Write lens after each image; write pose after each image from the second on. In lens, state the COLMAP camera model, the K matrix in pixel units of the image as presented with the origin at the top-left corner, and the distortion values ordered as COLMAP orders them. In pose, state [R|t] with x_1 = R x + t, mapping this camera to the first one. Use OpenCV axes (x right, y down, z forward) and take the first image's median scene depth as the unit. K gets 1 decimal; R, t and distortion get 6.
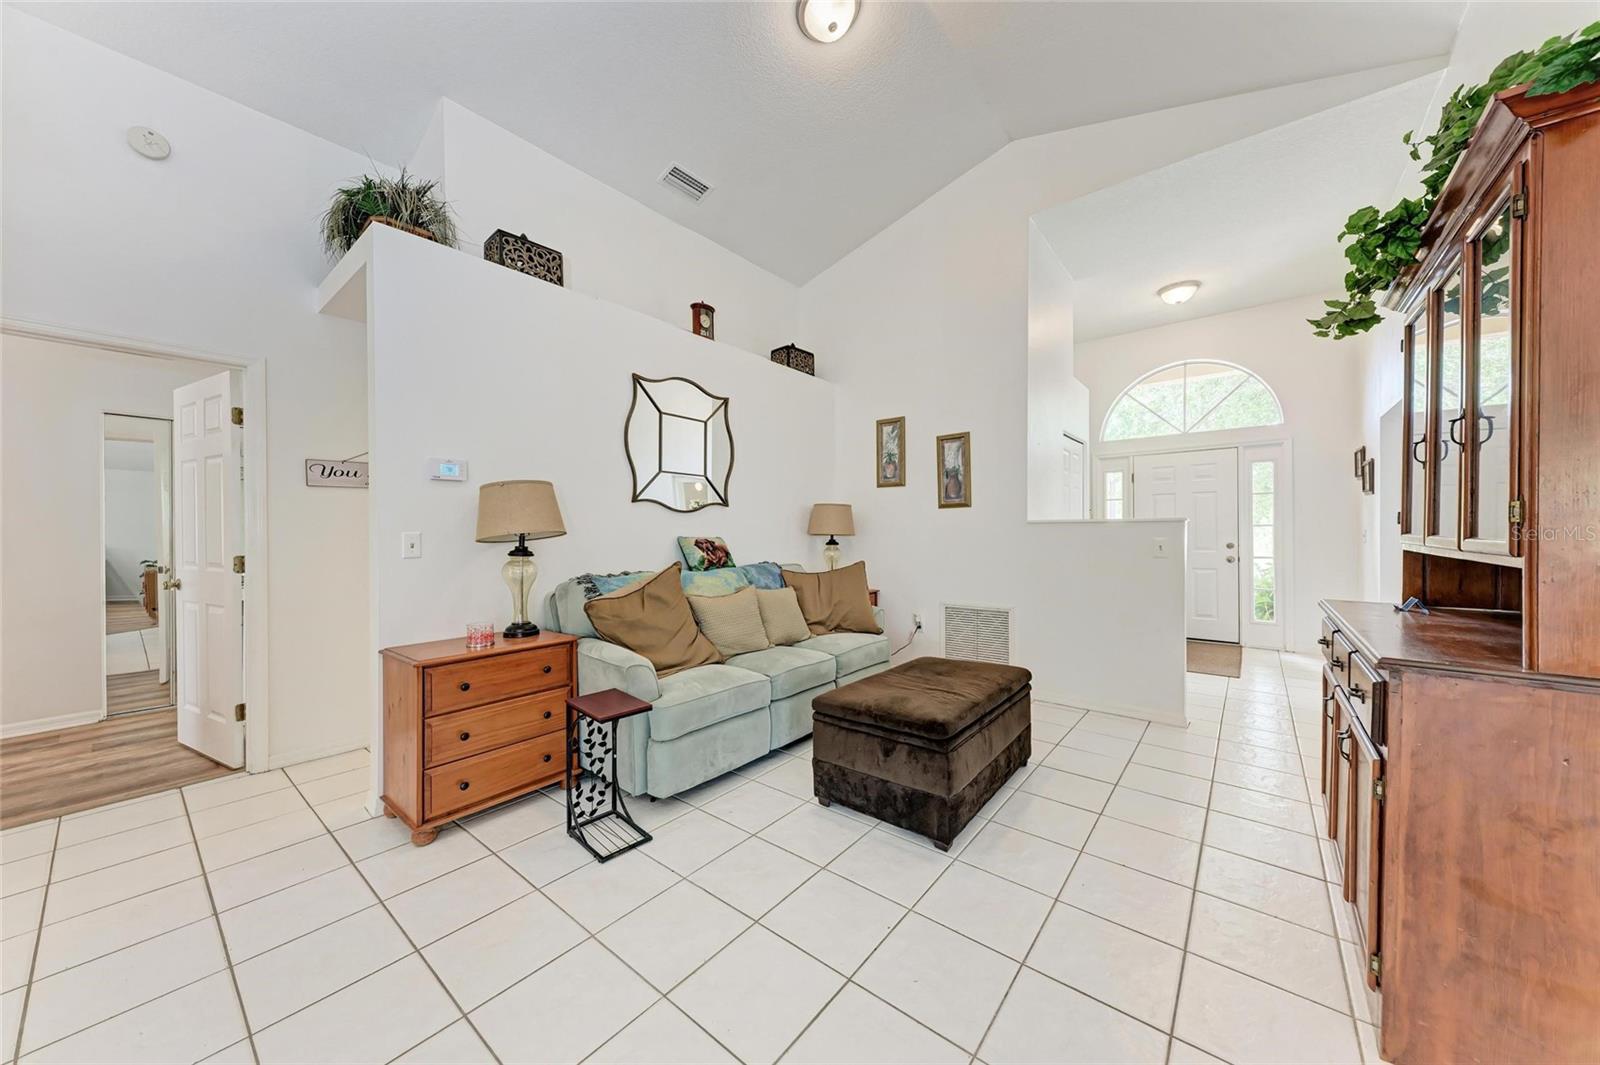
lens RADIAL K [[549.7, 0, 802.1], [0, 549.7, 536.0], [0, 0, 1]] dist [0.014739, -0.001341]
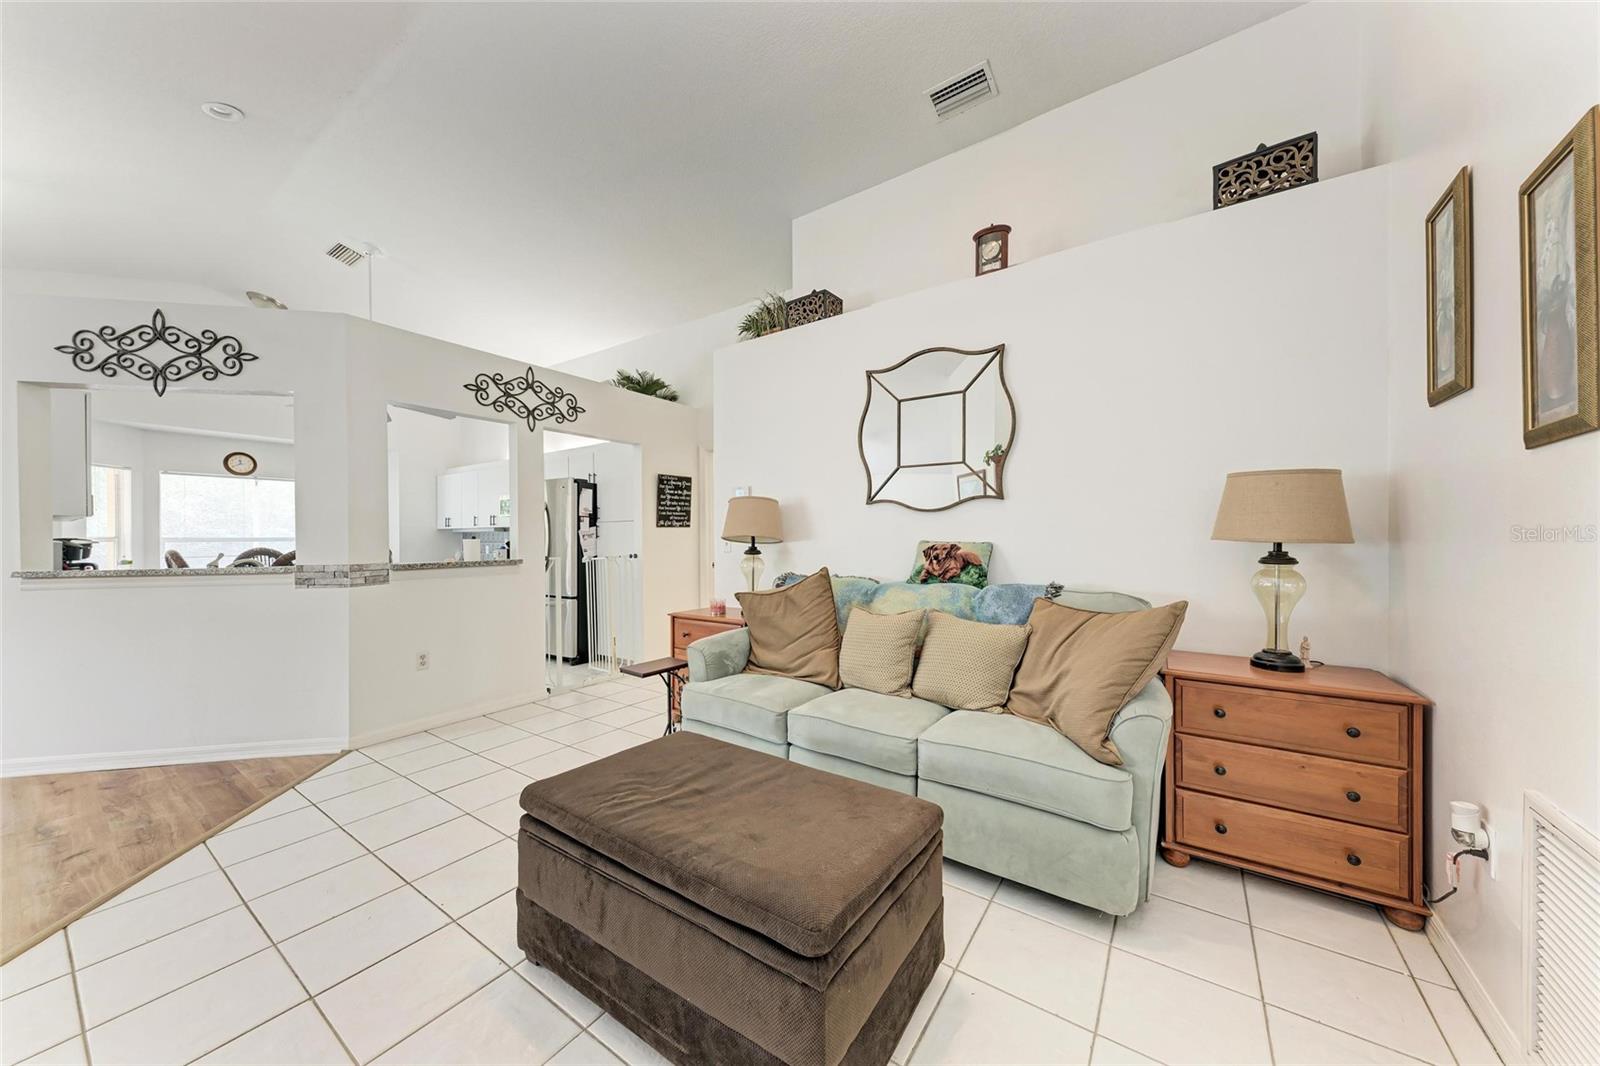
lens RADIAL K [[549.7, 0, 804.8], [0, 549.7, 541.1], [0, 0, 1]] dist [0.014739, -0.001341]
pose [[0.073729, 0.014222, -0.997177, 0.574234], [-0.002461, 0.999898, 0.014079, -0.009367], [0.997275, 0.001416, 0.073757, 0.725582]]
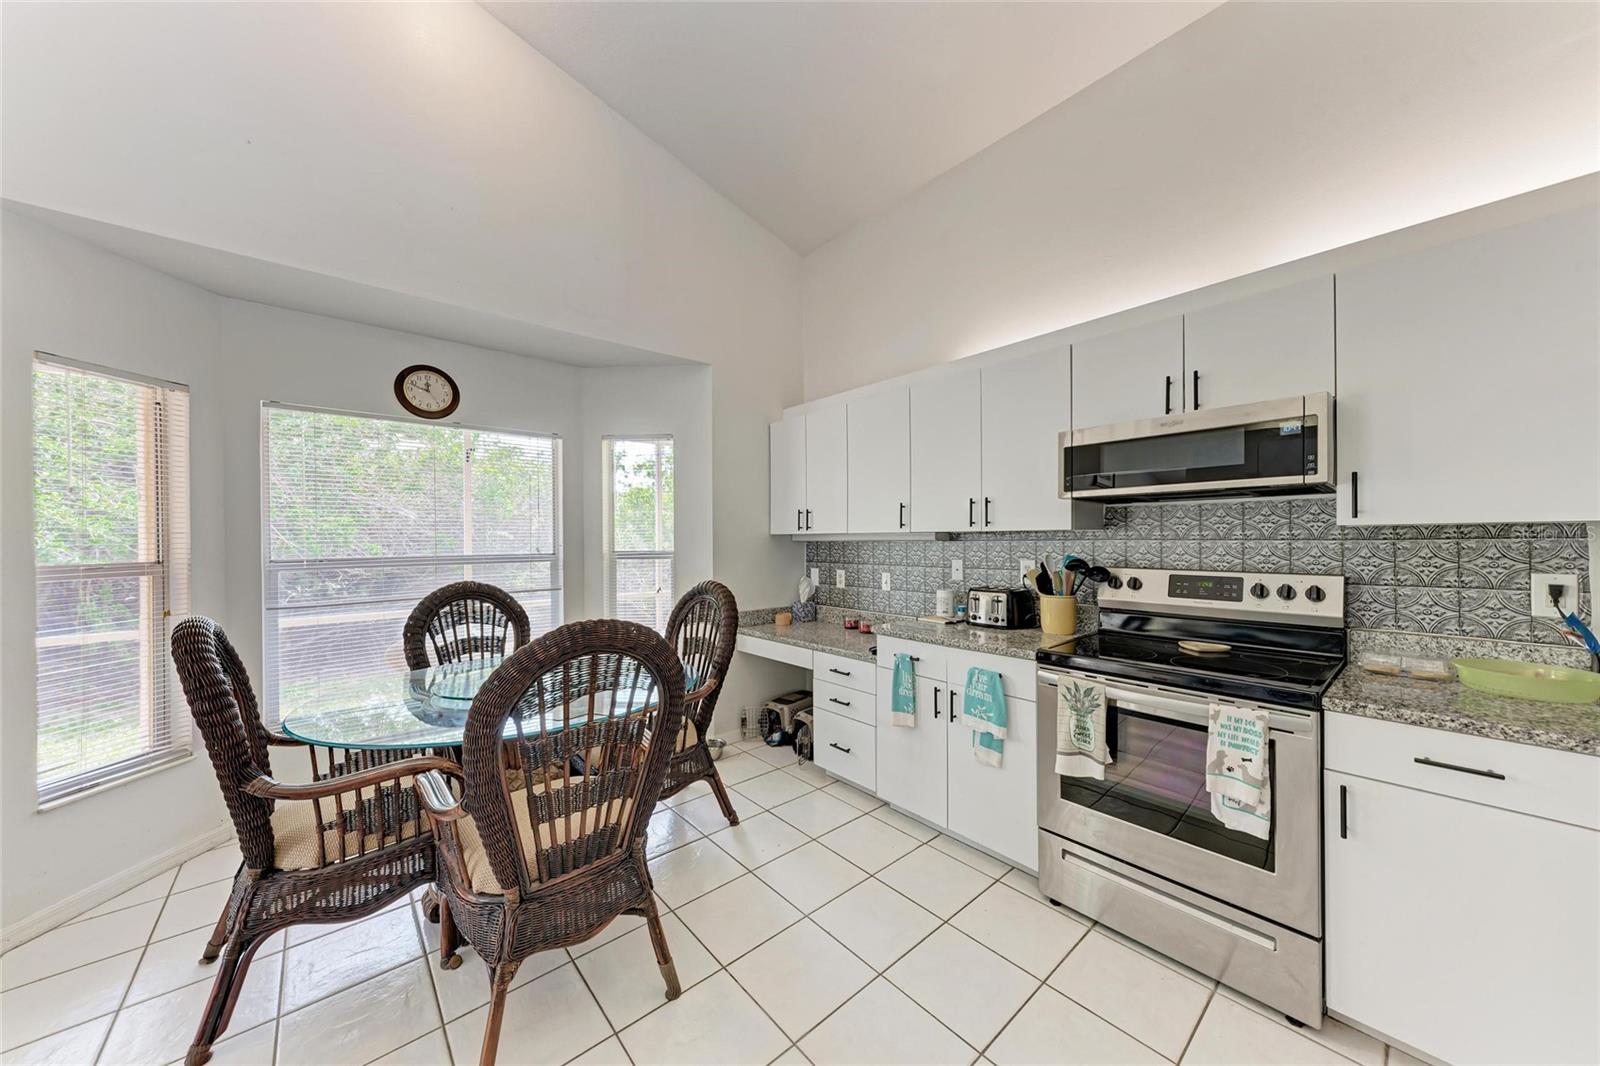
lens RADIAL K [[549.7, 0, 808.5], [0, 549.7, 541.3], [0, 0, 1]] dist [0.014739, -0.001341]
pose [[-0.169532, 0.015076, -0.985409, -0.673975], [0.001465, 0.999886, 0.015045, -0.026040], [0.985524, 0.001107, -0.169534, -0.294285]]
